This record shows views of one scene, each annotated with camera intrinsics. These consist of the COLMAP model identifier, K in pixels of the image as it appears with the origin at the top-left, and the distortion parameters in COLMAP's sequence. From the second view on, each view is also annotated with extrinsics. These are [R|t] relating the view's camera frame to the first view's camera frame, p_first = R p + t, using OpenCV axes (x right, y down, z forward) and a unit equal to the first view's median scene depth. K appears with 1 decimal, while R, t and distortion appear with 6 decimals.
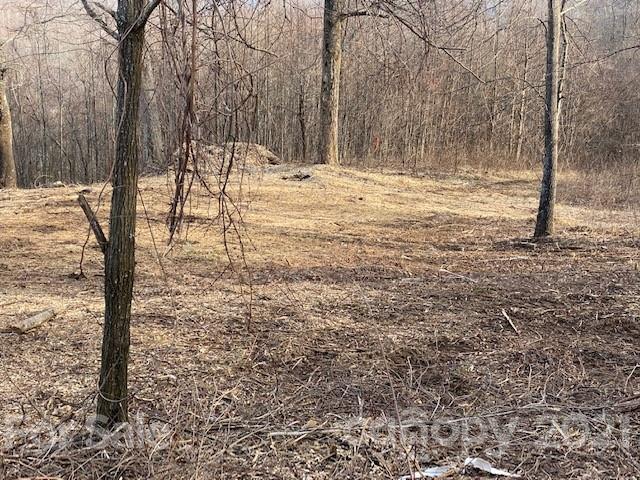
lens RADIAL K [[987.7, 0, 317.9], [0, 987.7, 236.4], [0, 0, 1]] dist [0.128391, 0.000000]
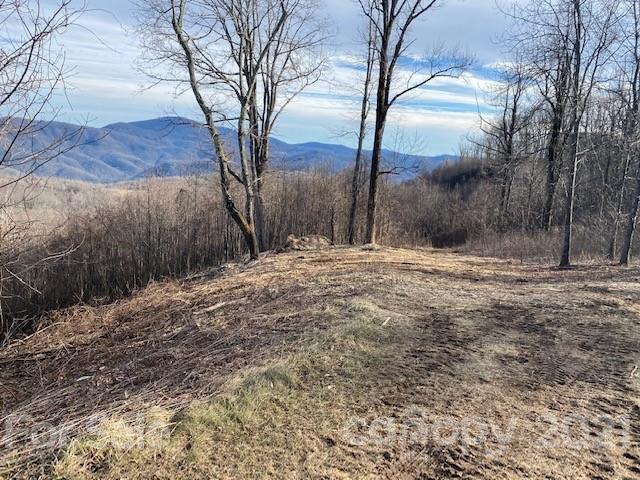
lens RADIAL K [[487.8, 0, 325.9], [0, 487.8, 240.8], [0, 0, 1]] dist [0.024464, -0.027011]
pose [[0.948490, -0.026025, 0.315737, -0.419554], [0.059889, 0.993380, -0.098028, 0.015822], [-0.311095, 0.111888, 0.943769, 0.077243]]
